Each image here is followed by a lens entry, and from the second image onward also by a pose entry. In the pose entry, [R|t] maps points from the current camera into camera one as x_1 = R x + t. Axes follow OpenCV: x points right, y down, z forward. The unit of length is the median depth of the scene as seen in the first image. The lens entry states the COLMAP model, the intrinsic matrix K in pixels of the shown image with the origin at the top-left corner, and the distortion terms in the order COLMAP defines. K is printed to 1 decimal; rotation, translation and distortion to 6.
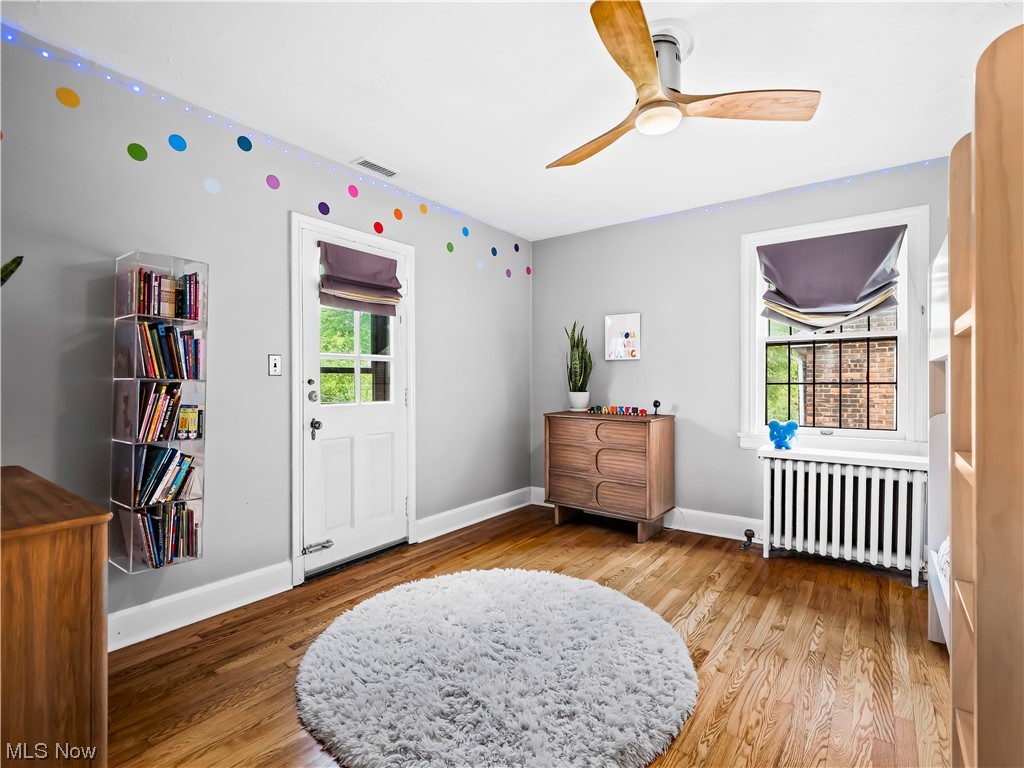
lens RADIAL K [[499.8, 0, 505.8], [0, 499.8, 393.2], [0, 0, 1]] dist [-0.001168, -0.001184]
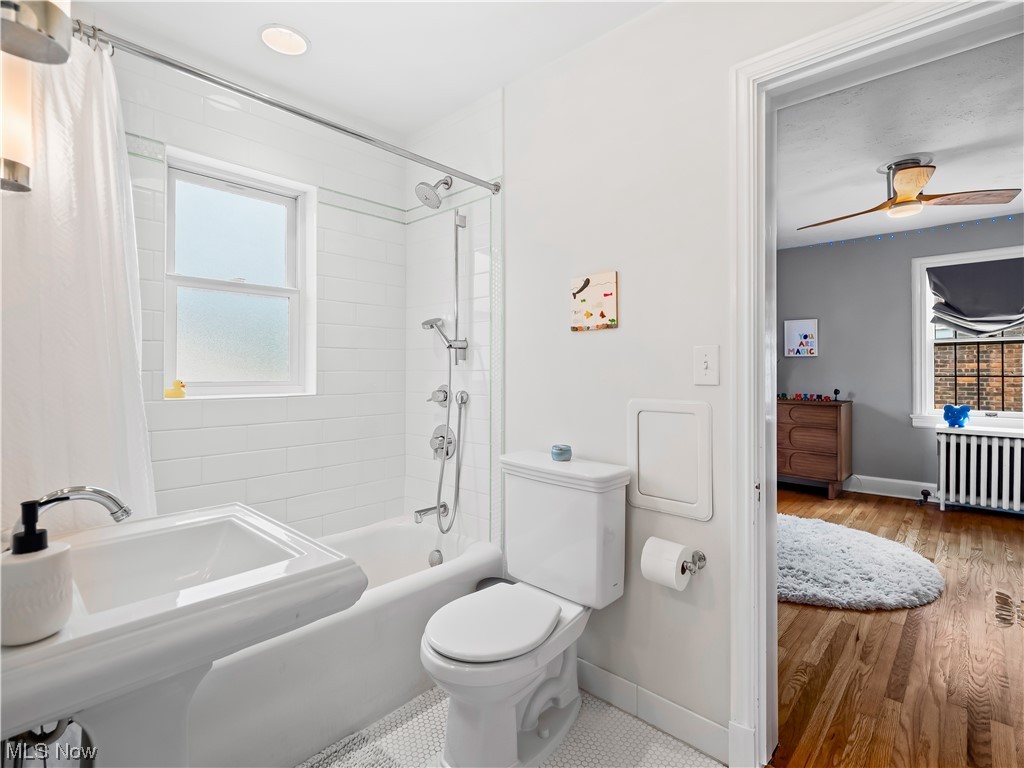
lens RADIAL K [[499.8, 0, 518.4], [0, 499.8, 375.9], [0, 0, 1]] dist [-0.001168, -0.001184]
pose [[0.995081, -0.000782, -0.099062, -0.424900], [-0.000155, 0.999955, -0.009446, -0.007507], [0.099065, 0.009415, 0.995036, -0.380405]]
